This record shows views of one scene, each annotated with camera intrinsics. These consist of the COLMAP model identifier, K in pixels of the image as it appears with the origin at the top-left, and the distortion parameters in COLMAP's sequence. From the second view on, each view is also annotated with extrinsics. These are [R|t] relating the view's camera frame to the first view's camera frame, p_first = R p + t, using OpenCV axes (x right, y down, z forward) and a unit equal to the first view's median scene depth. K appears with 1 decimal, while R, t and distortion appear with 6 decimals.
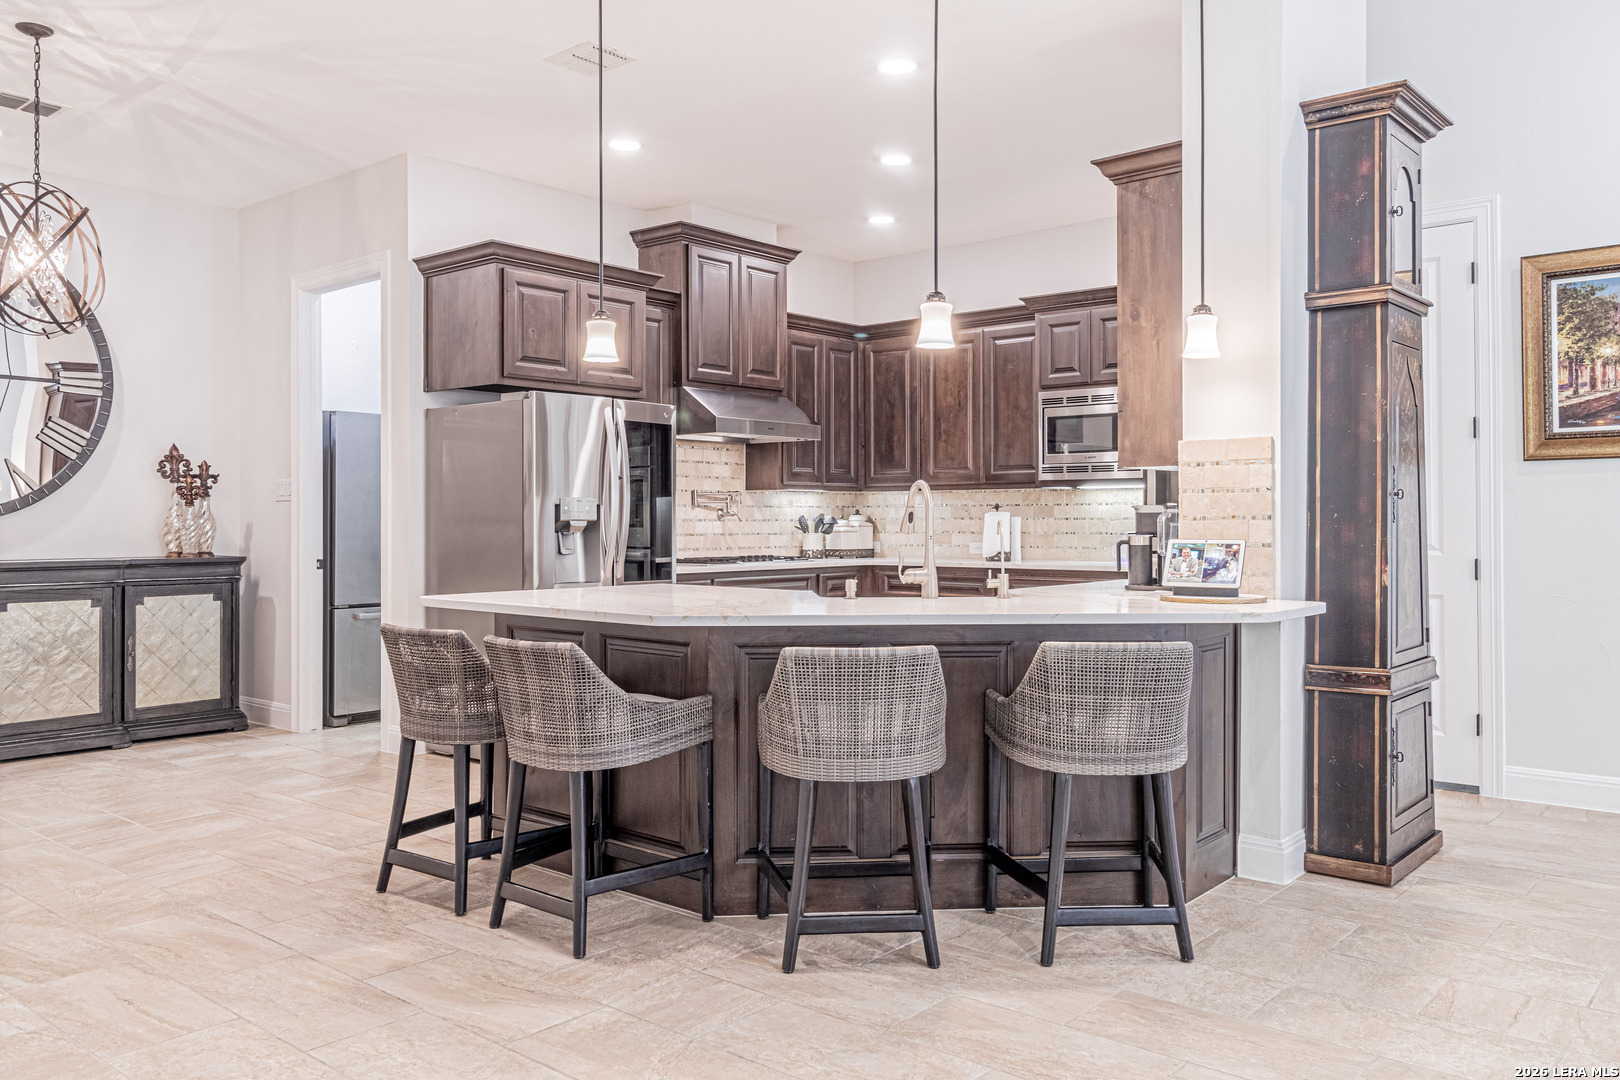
lens RADIAL K [[1249.1, 0, 817.0], [0, 1249.1, 515.7], [0, 0, 1]] dist [0.004334, -0.004048]
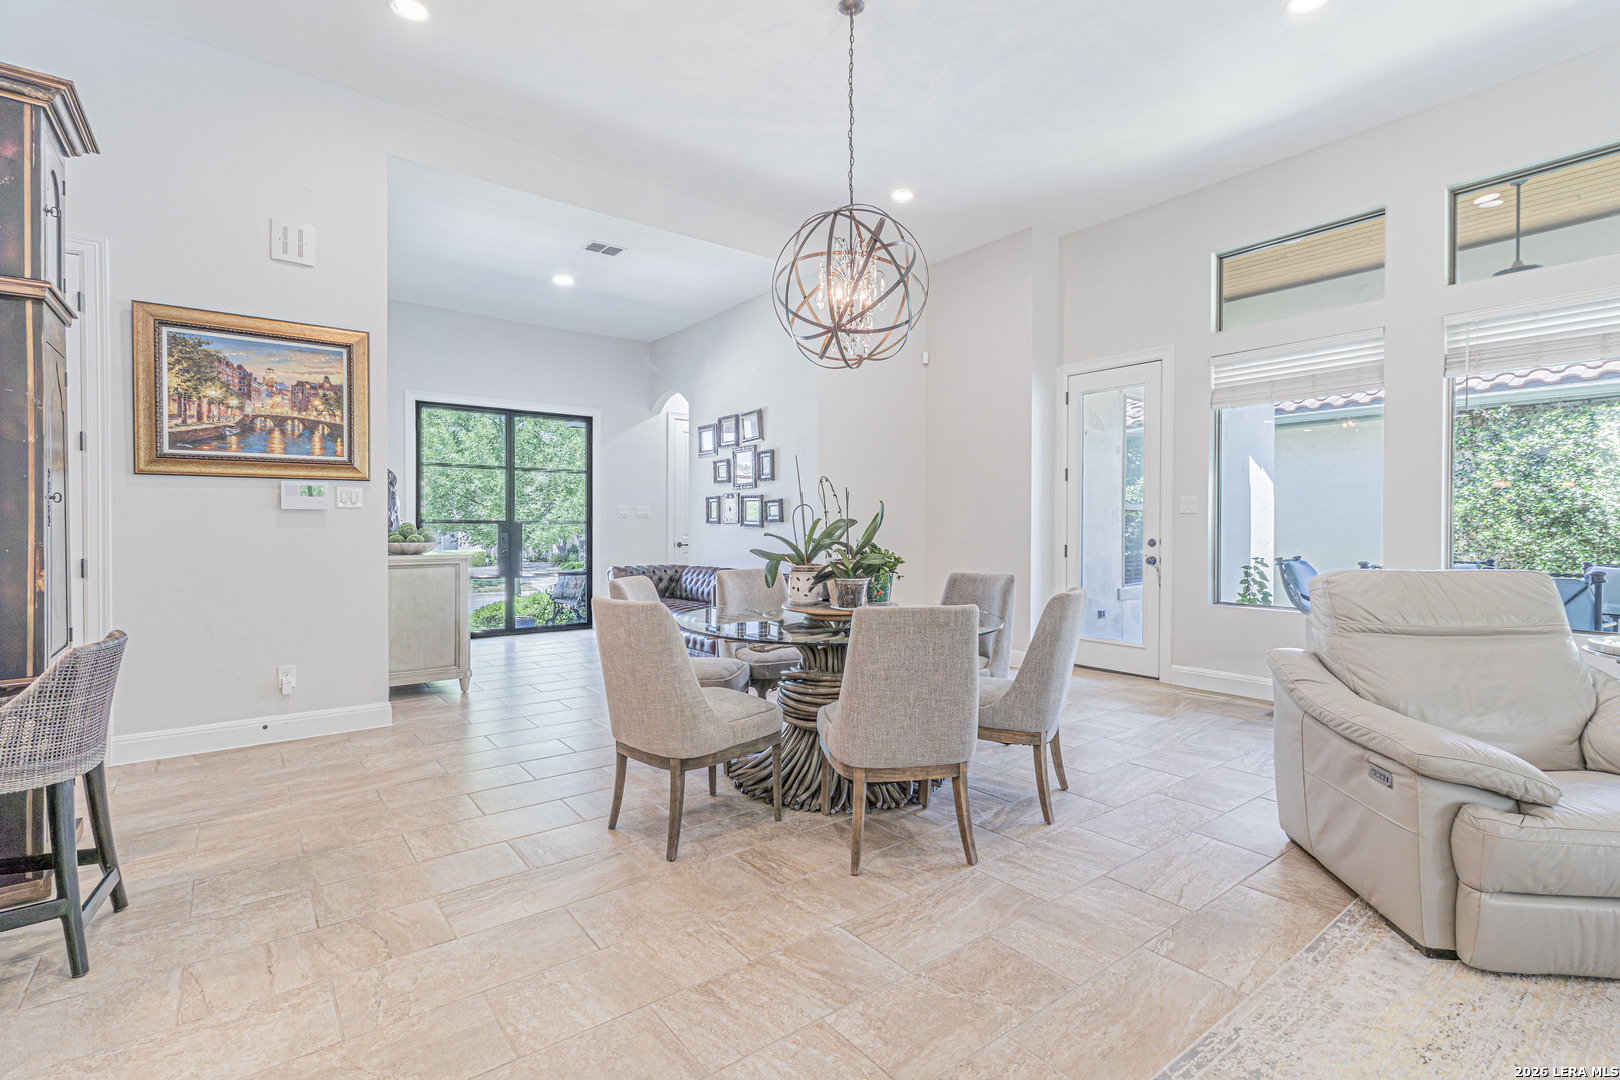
lens RADIAL K [[753.8, 0, 811.0], [0, 753.8, 530.8], [0, 0, 1]] dist [0.009992, -0.001789]
pose [[0.215983, -0.003192, 0.976392, 0.003421], [-0.007115, 0.999963, 0.004843, 0.001529], [-0.976371, -0.007993, 0.215952, 0.193471]]
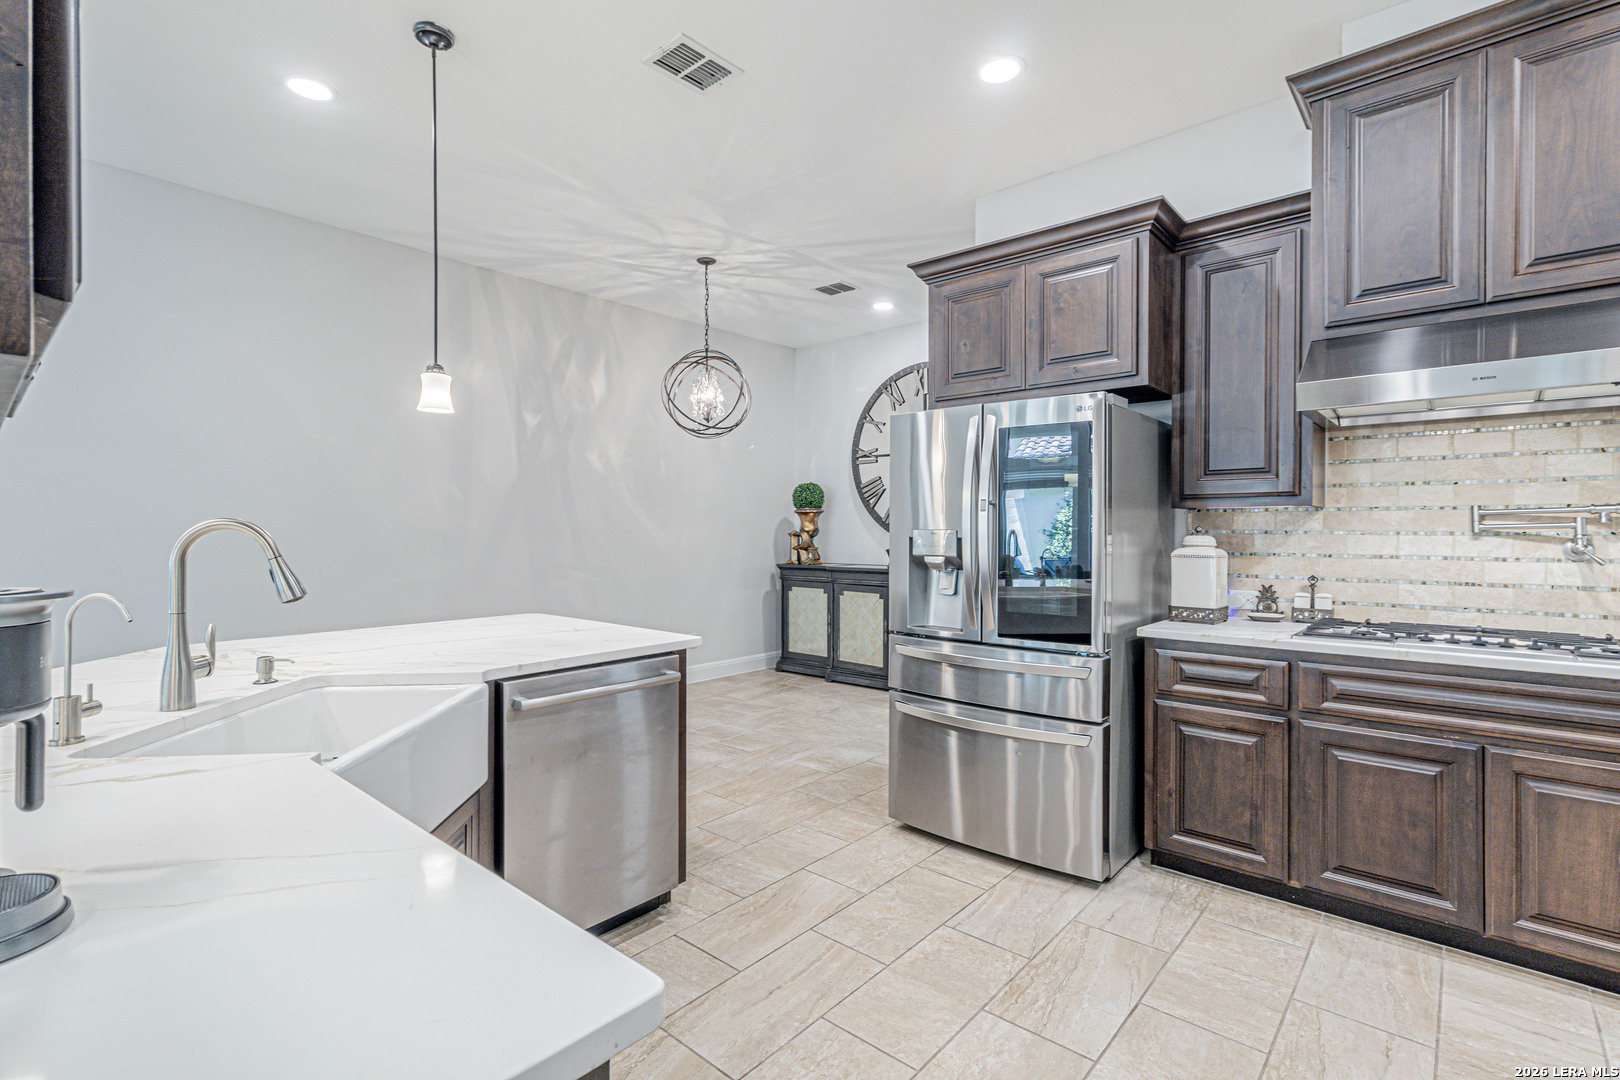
lens RADIAL K [[753.8, 0, 810.9], [0, 753.8, 532.4], [0, 0, 1]] dist [0.009992, -0.001789]
pose [[-0.019058, 0.004528, -0.999808, 0.320689], [0.005515, 0.999975, 0.004423, -0.014934], [0.999803, -0.005430, -0.019082, 0.905611]]
